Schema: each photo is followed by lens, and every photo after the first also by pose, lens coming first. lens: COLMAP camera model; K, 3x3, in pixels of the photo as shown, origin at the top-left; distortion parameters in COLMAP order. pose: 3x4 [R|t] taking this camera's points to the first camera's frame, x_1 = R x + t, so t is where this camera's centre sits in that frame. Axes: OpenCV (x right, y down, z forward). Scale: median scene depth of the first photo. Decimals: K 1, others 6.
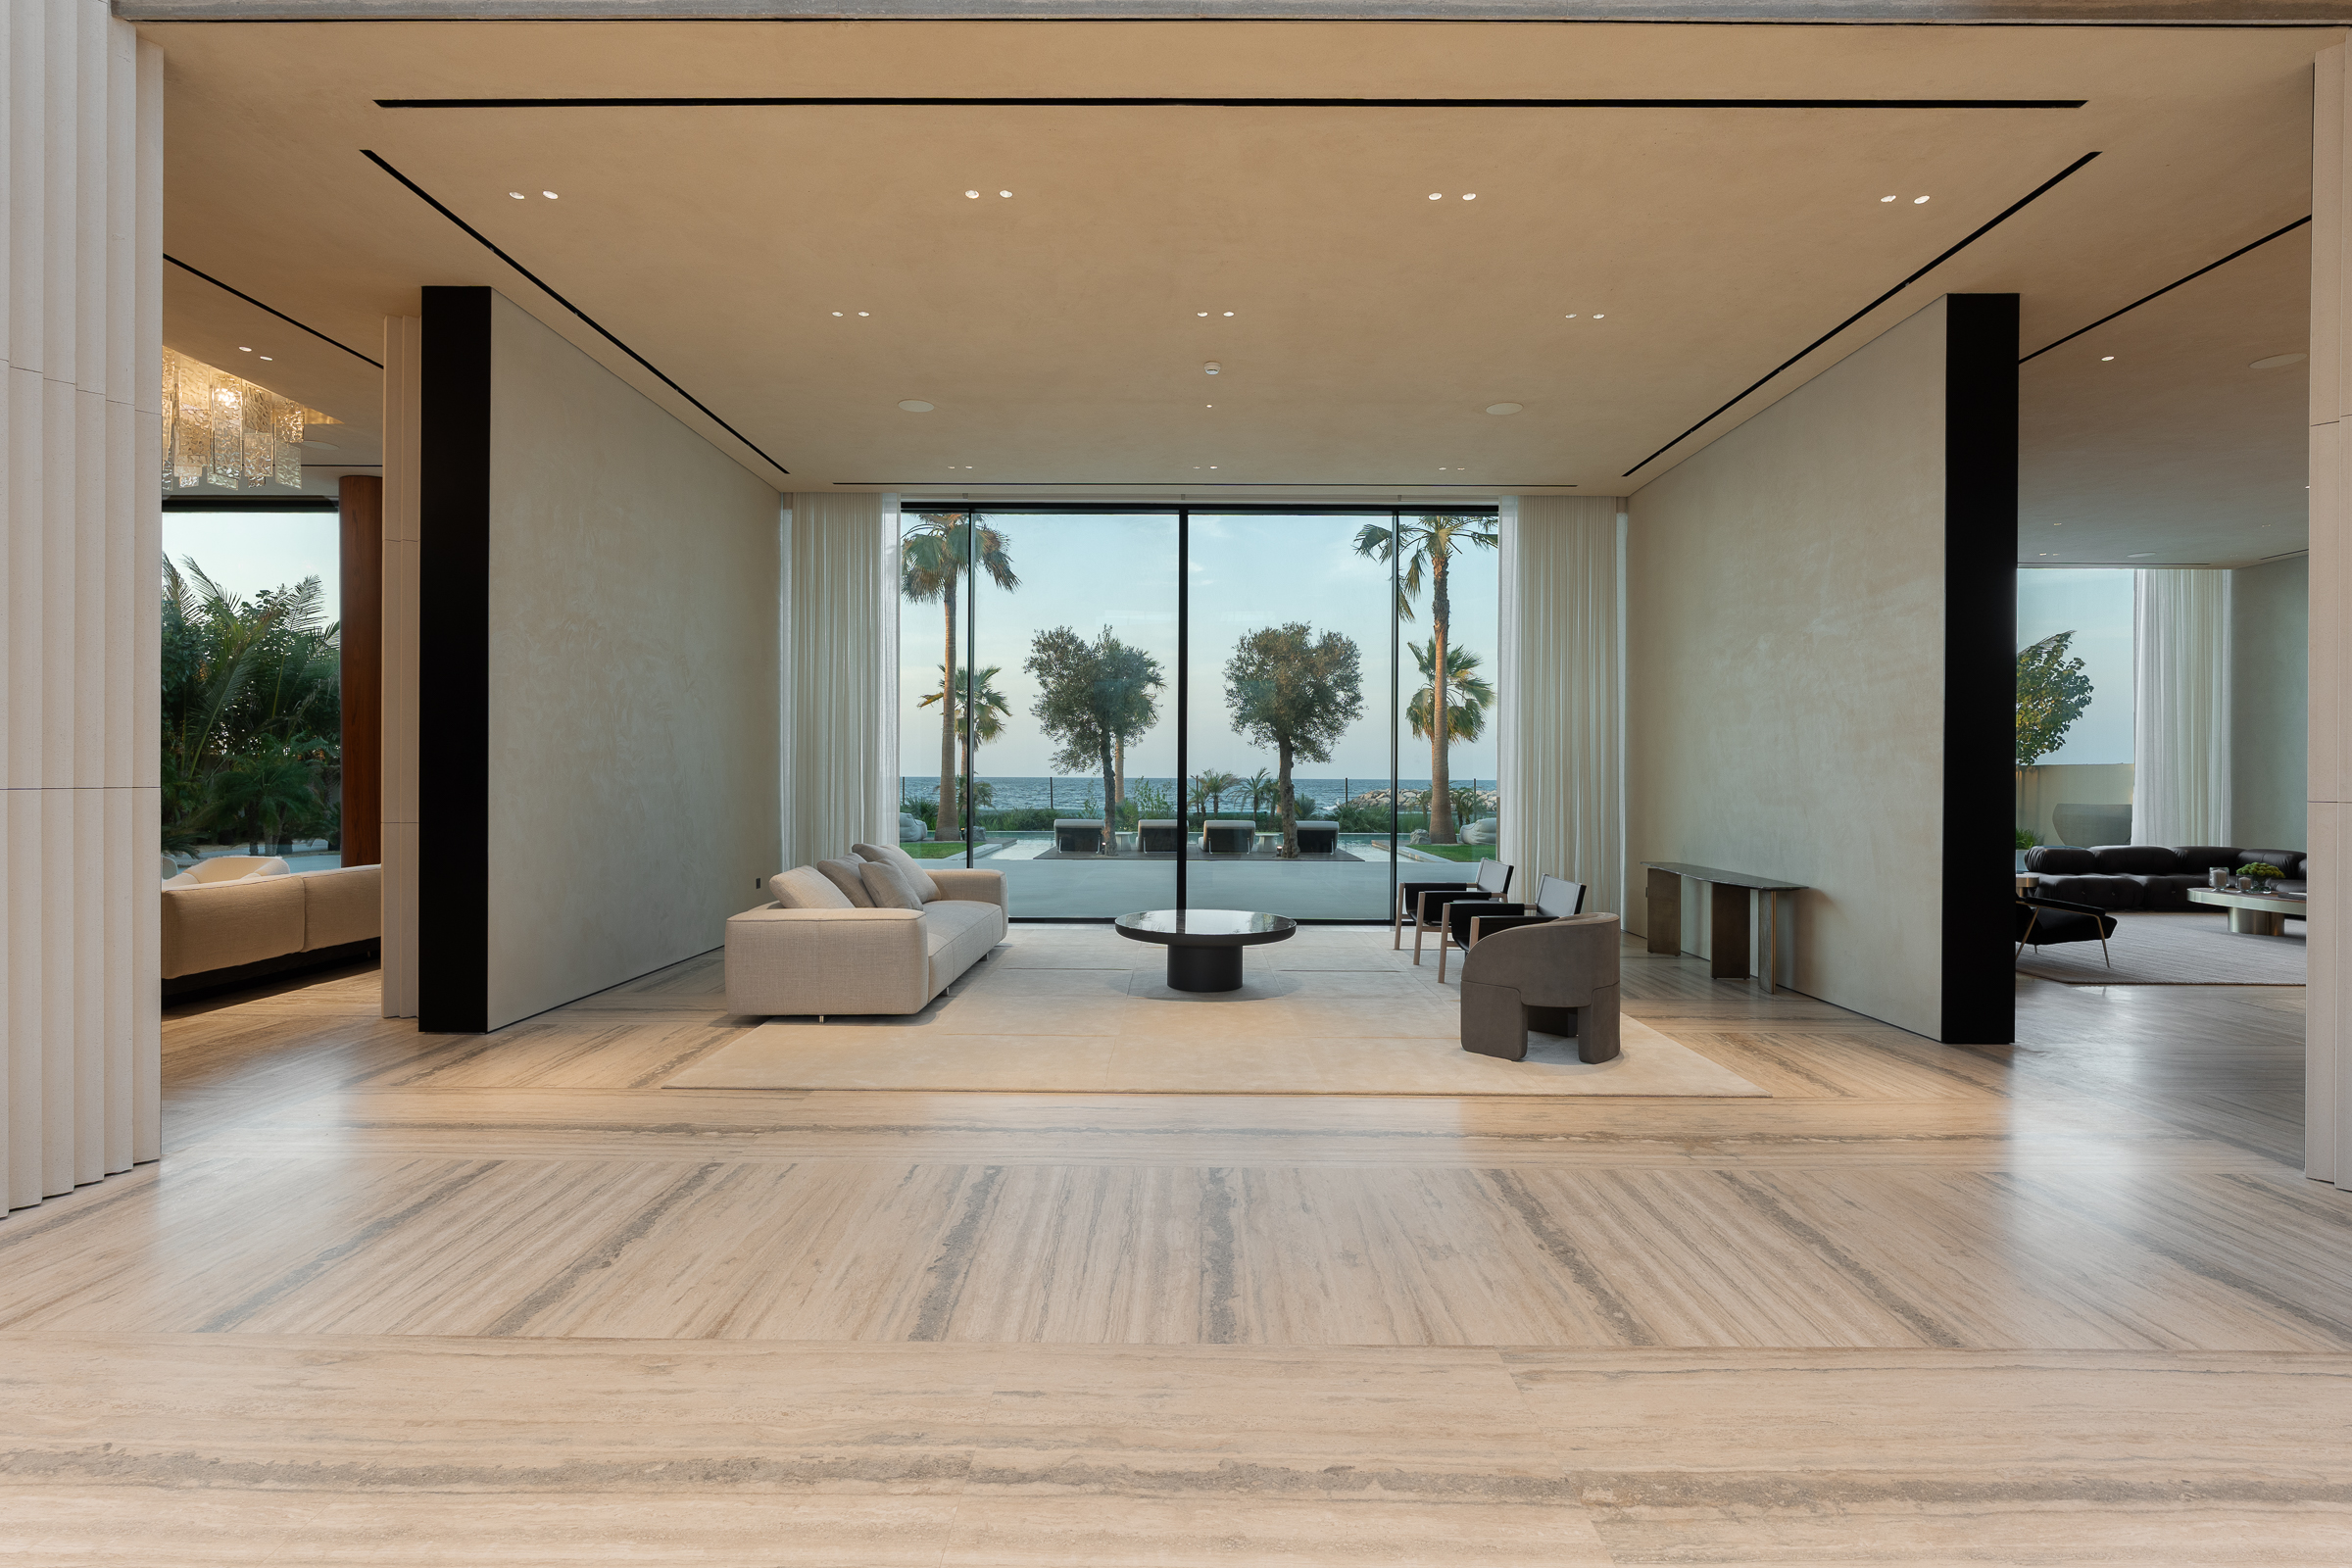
lens RADIAL K [[1070.2, 0, 1205.7], [0, 1070.2, 781.6], [0, 0, 1]] dist [-0.007606, 0.000518]
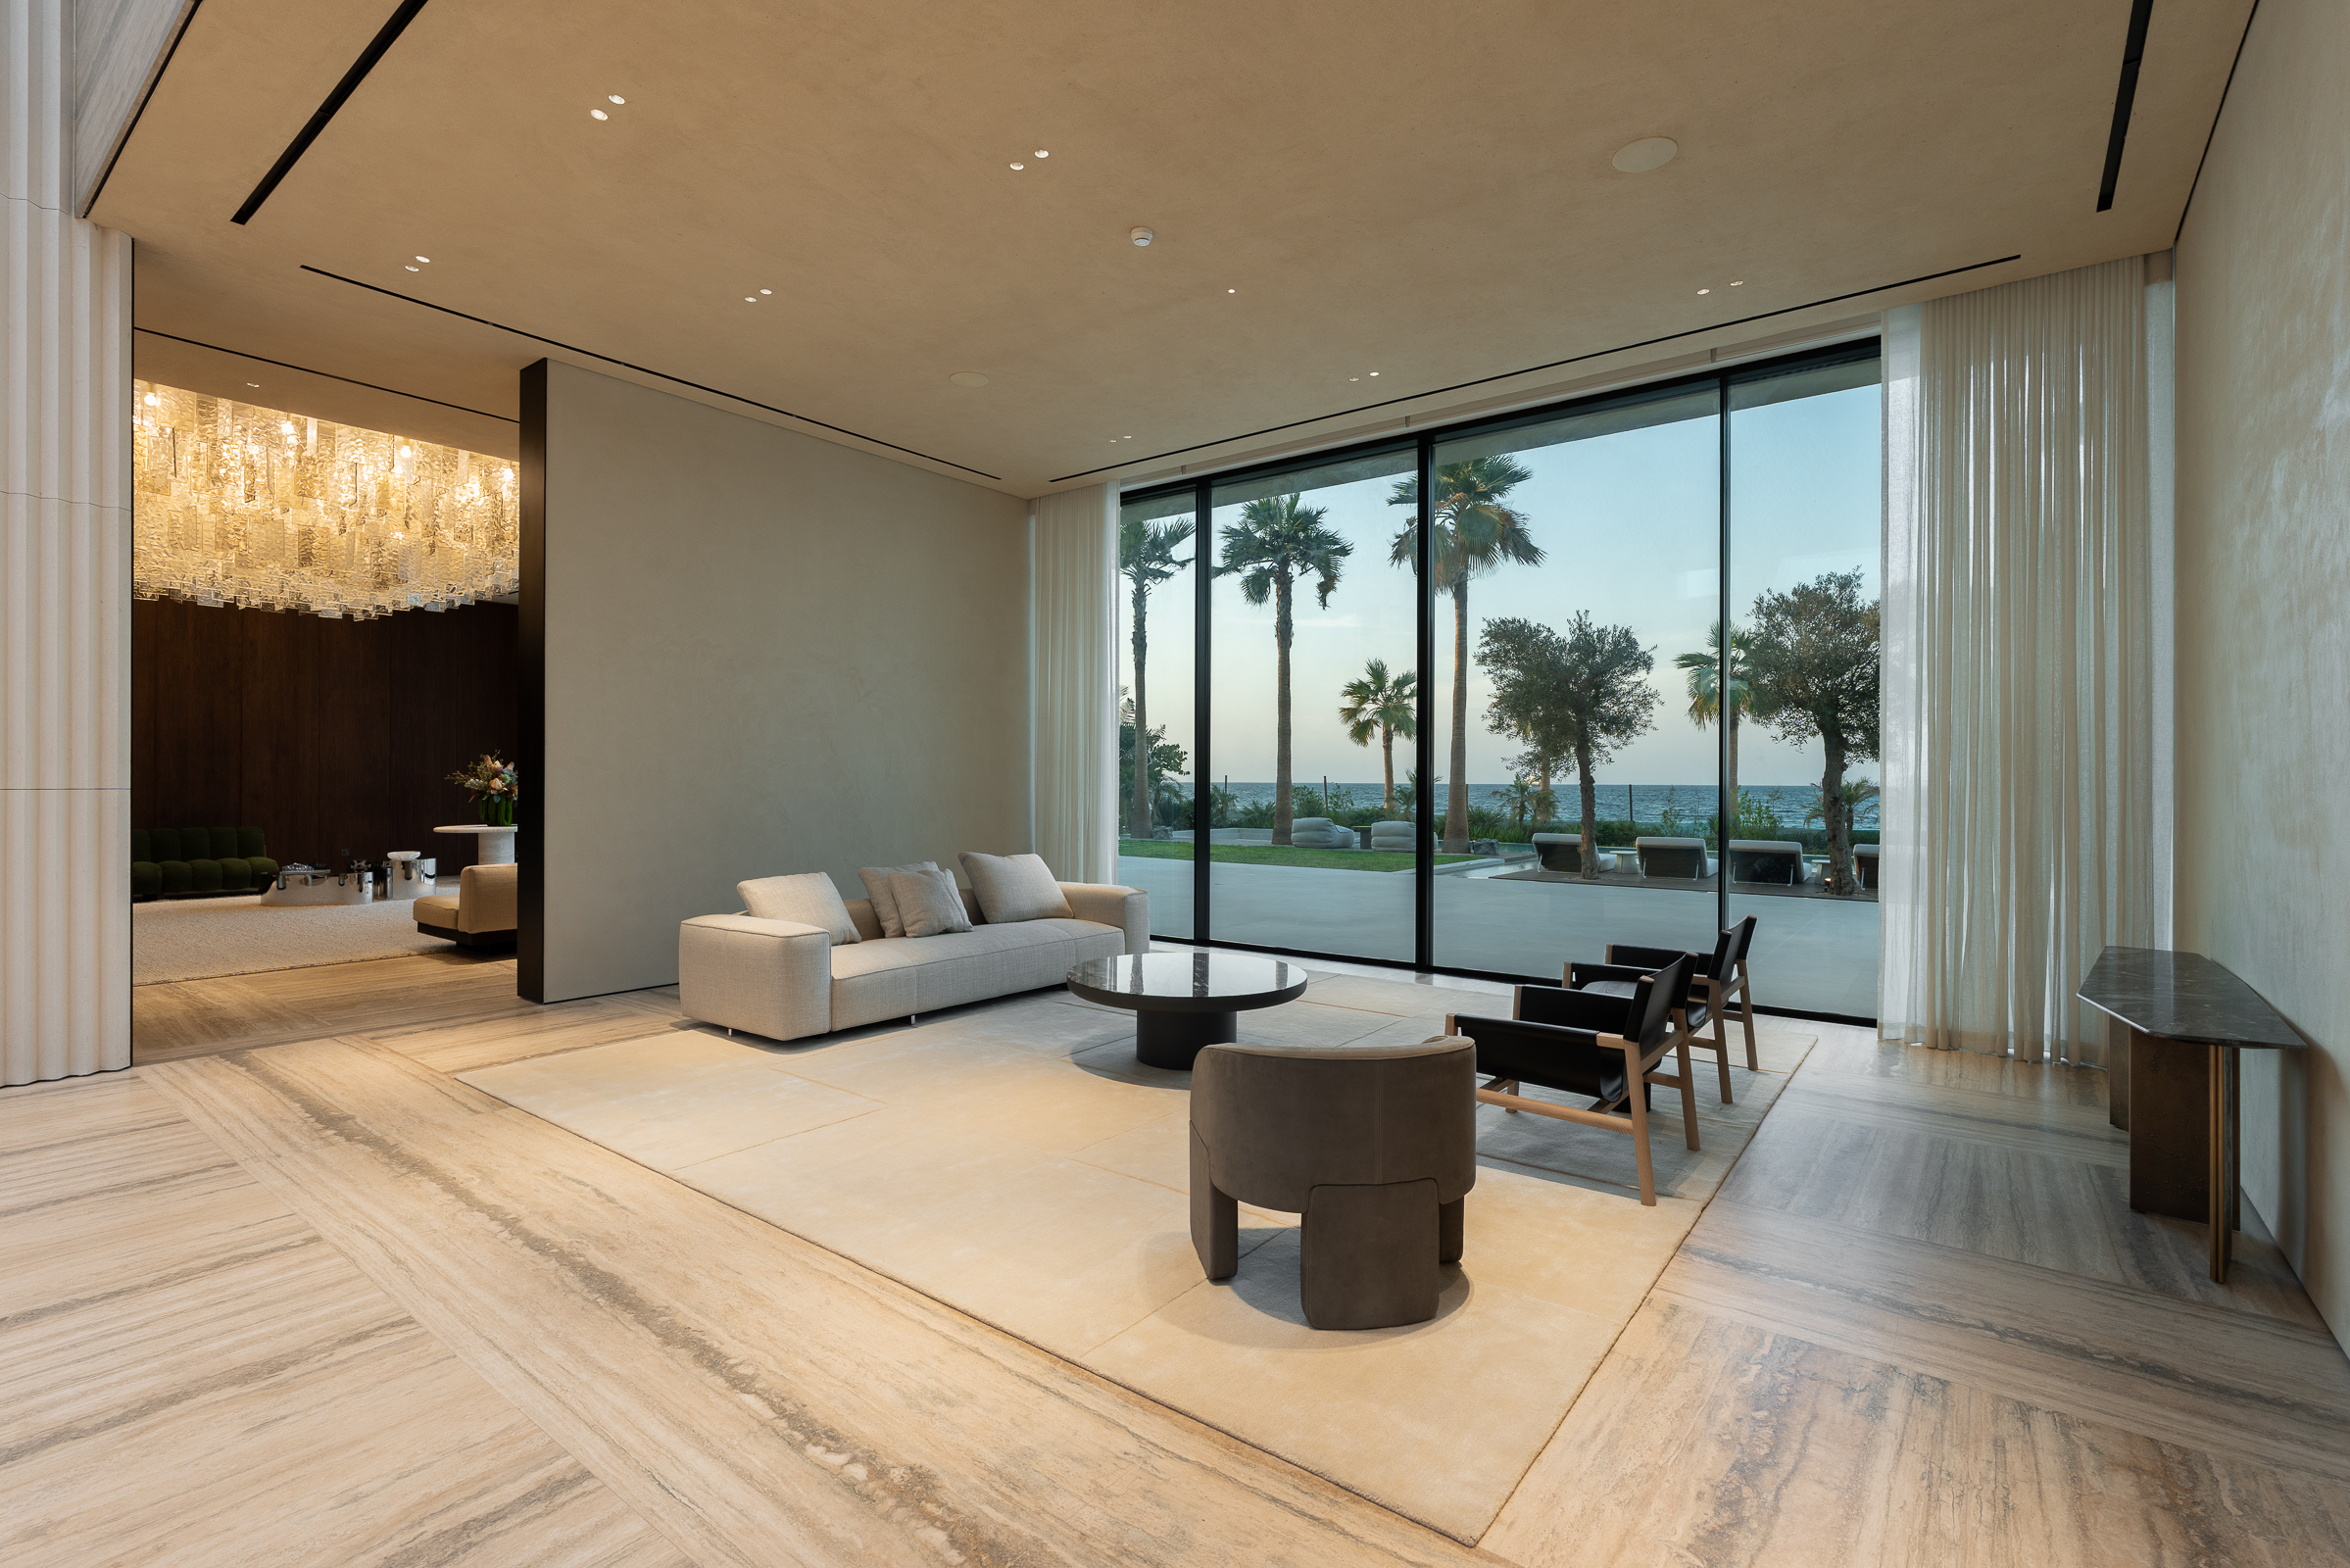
lens RADIAL K [[1069.3, 0, 1183.9], [0, 1069.3, 791.0], [0, 0, 1]] dist [-0.007606, 0.000518]
pose [[0.794310, 0.001854, -0.607510, 0.766999], [-0.001516, 0.999998, 0.001069, 0.003060], [0.607511, 0.000072, 0.794311, 0.667818]]
